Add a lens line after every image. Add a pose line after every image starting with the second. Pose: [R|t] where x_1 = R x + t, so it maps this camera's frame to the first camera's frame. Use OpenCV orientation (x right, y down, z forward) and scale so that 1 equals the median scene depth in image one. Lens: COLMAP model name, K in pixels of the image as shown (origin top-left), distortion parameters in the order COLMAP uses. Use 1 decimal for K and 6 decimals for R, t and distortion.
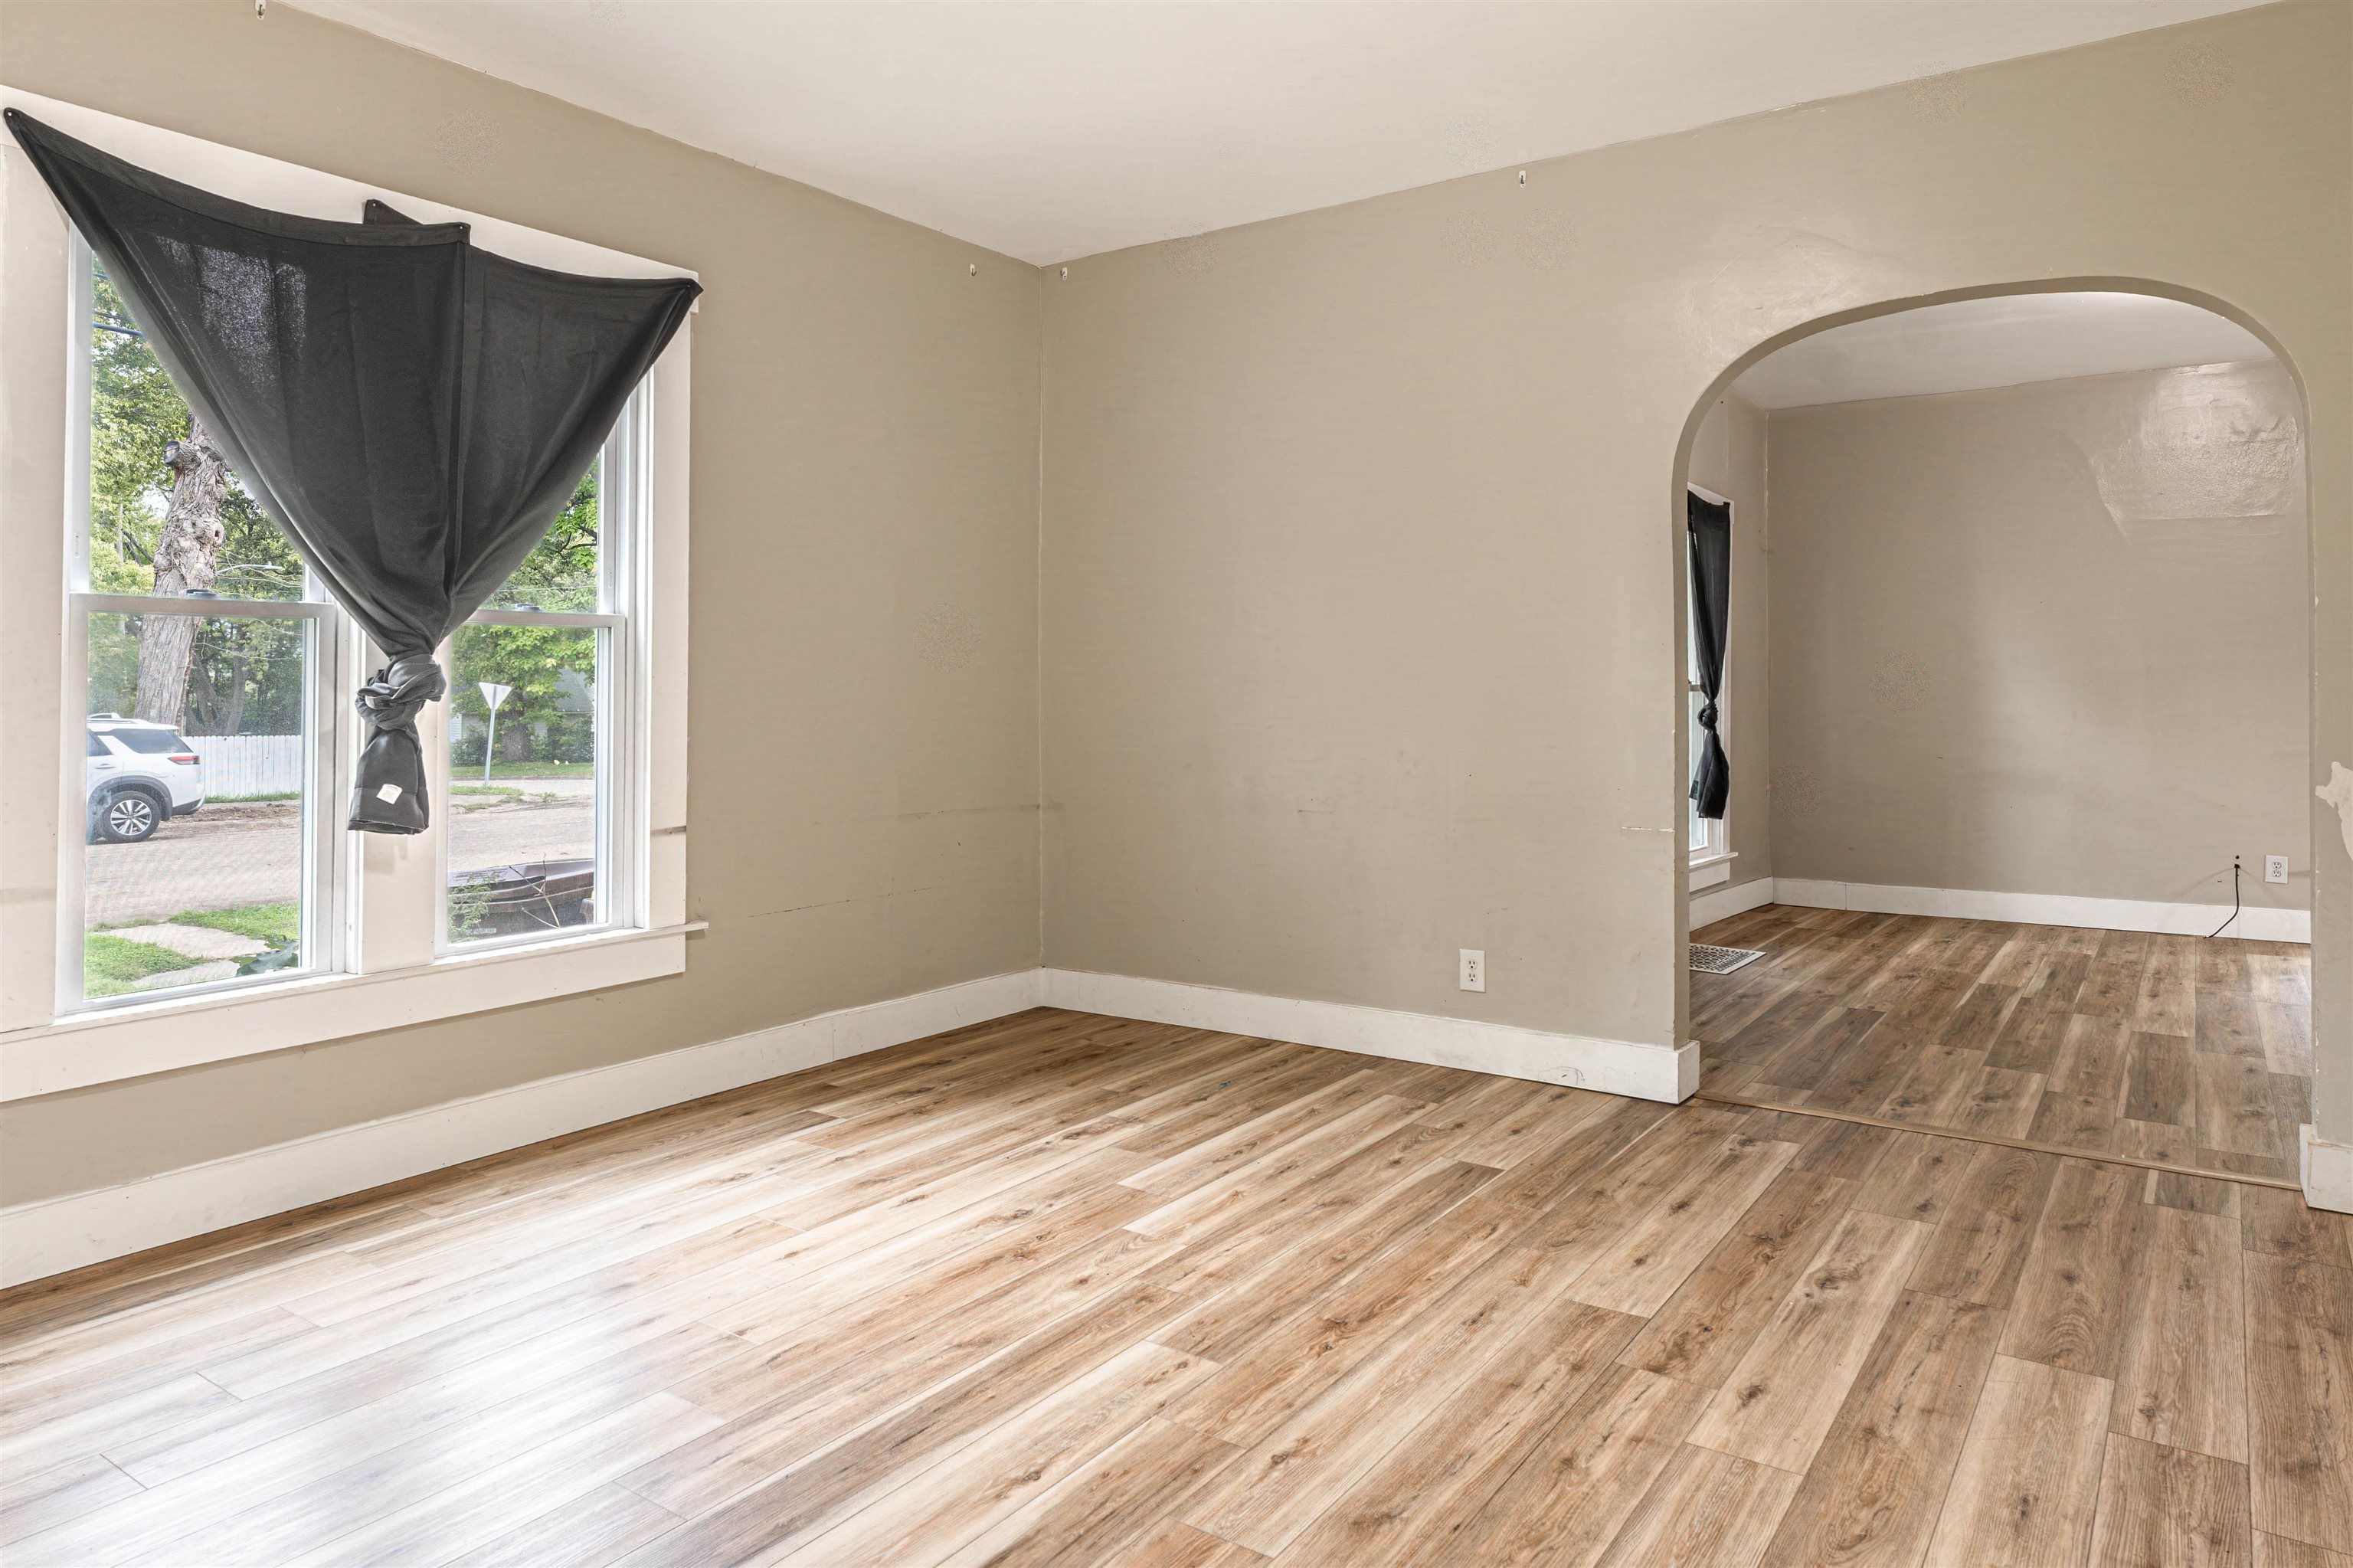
lens RADIAL K [[1465.3, 0, 1177.5], [0, 1465.3, 785.2], [0, 0, 1]] dist [0.003659, -0.000524]
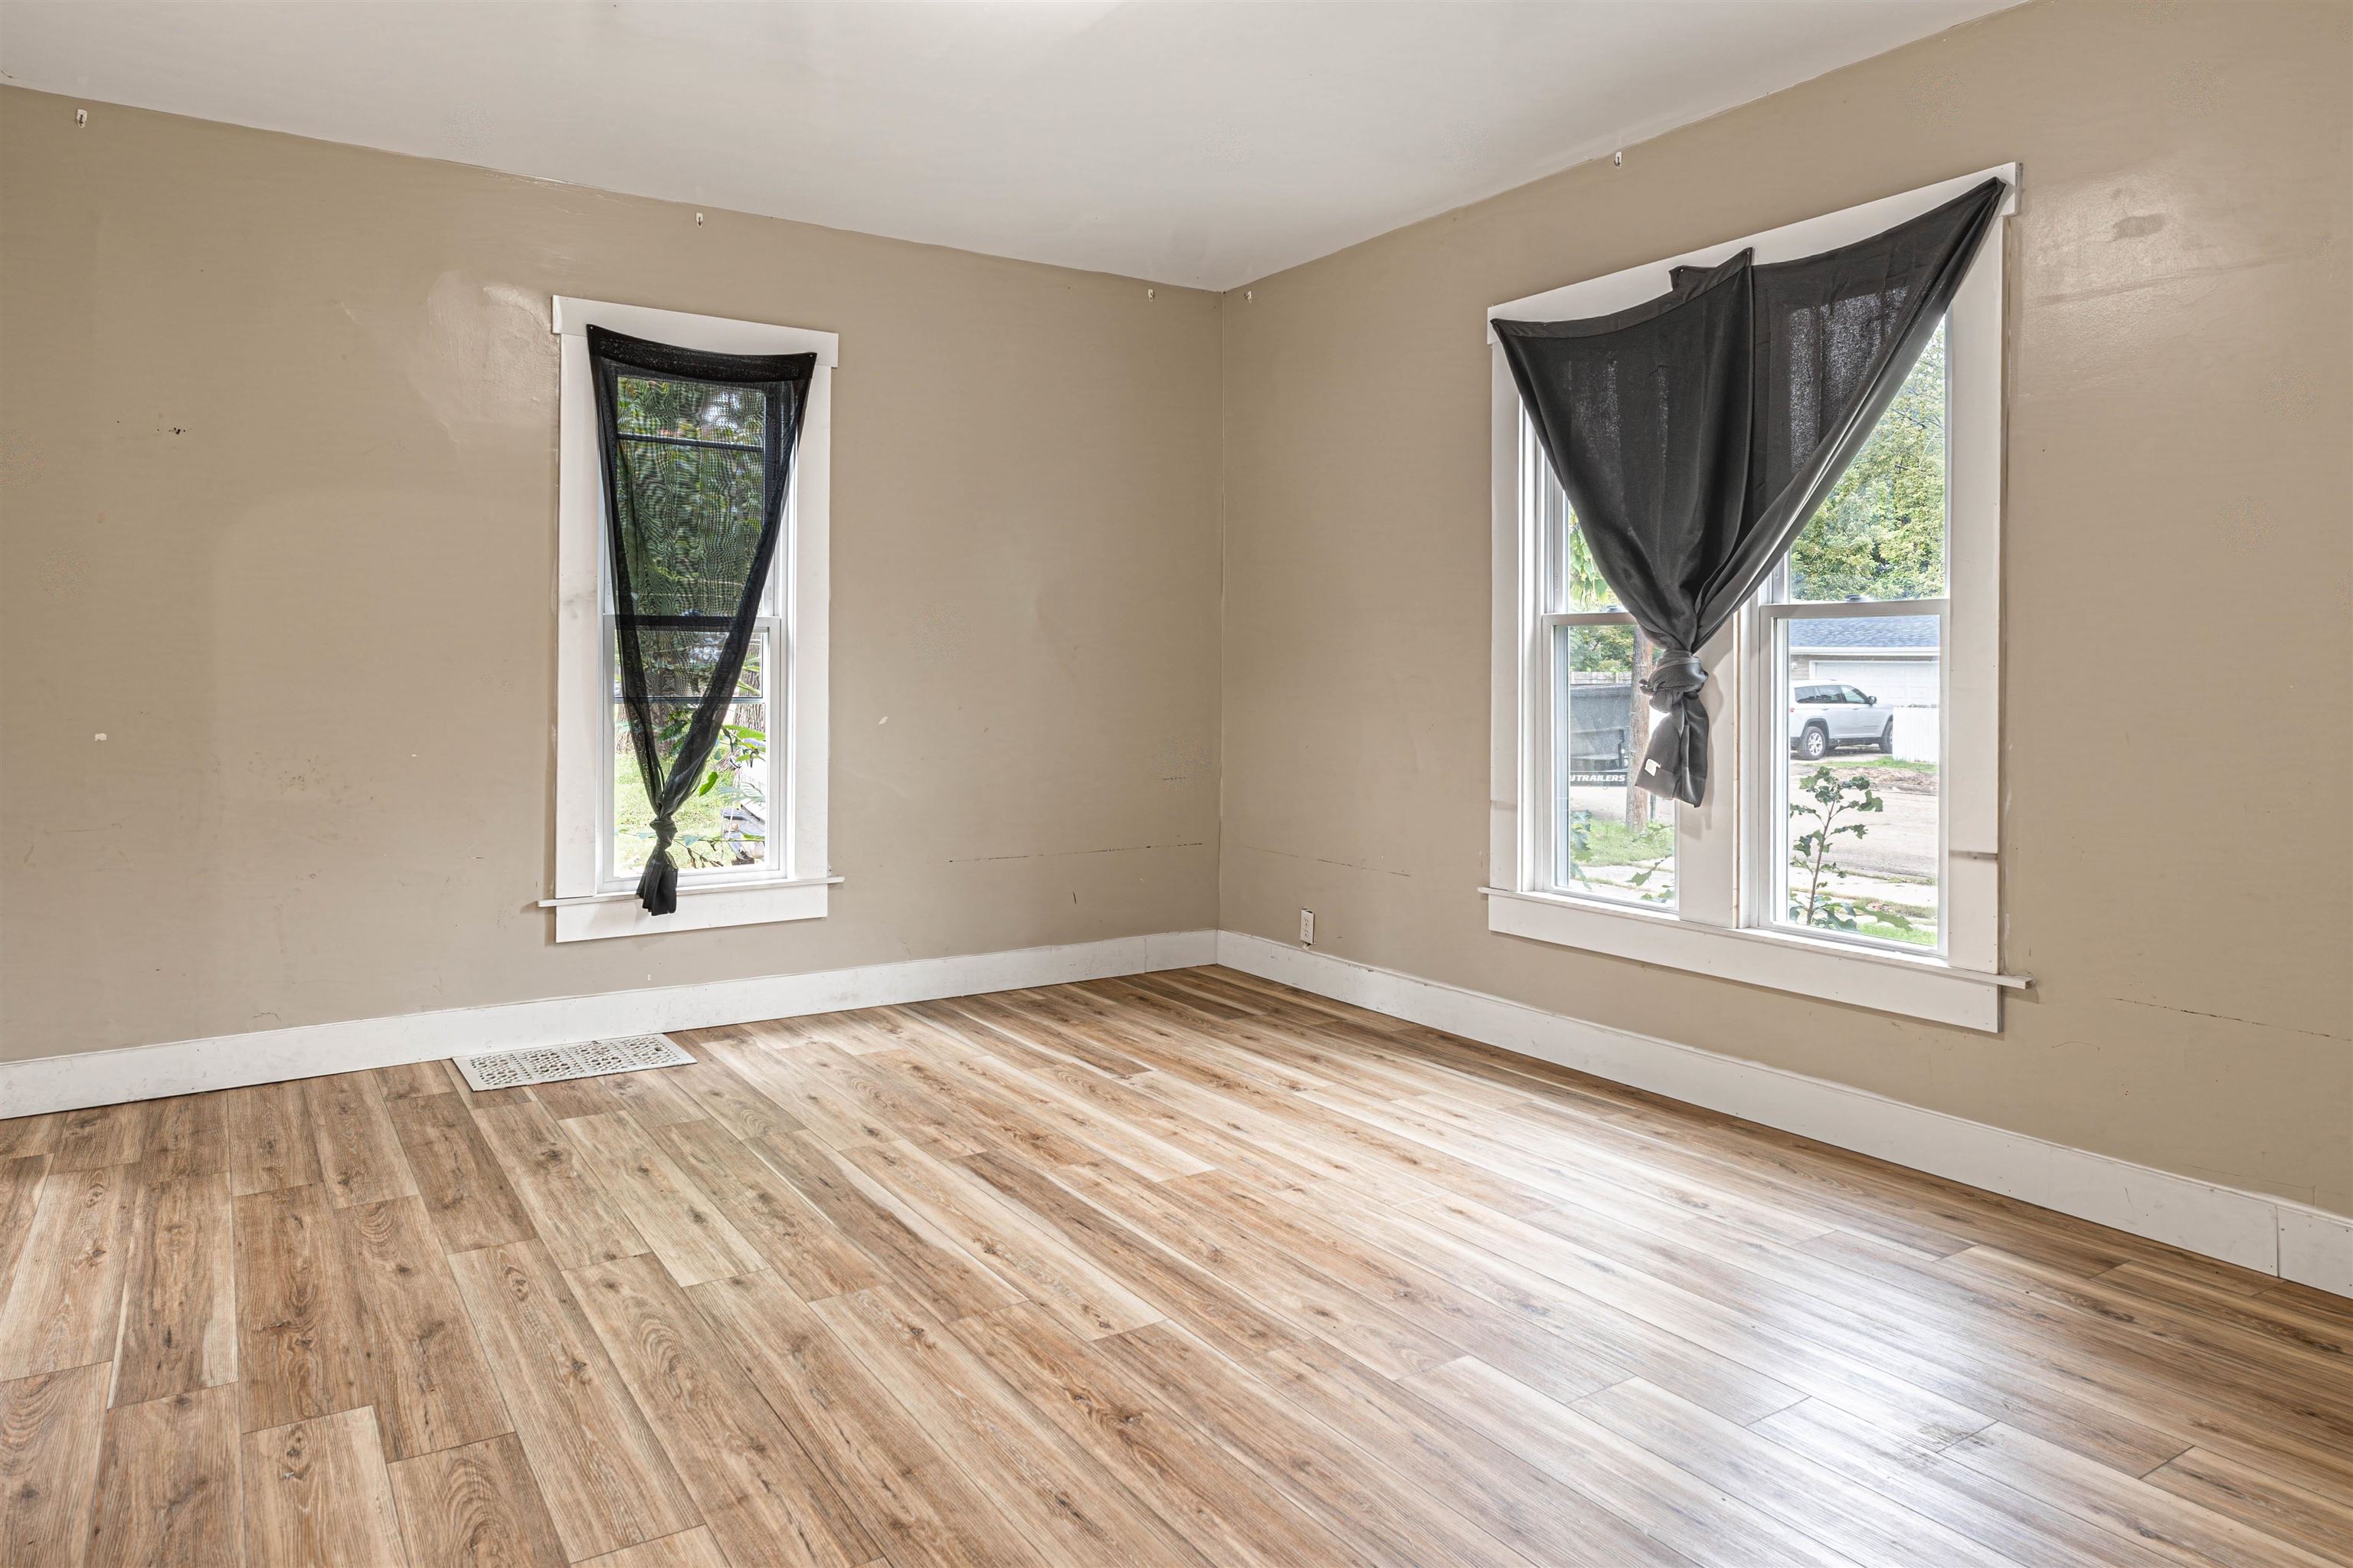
lens RADIAL K [[1465.3, 0, 1161.0], [0, 1465.3, 778.0], [0, 0, 1]] dist [0.003659, -0.000524]
pose [[-0.368621, 0.066737, -0.927181, 0.879588], [-0.069568, 0.992642, 0.099107, -0.093062], [0.926973, 0.101035, -0.361266, 1.297424]]
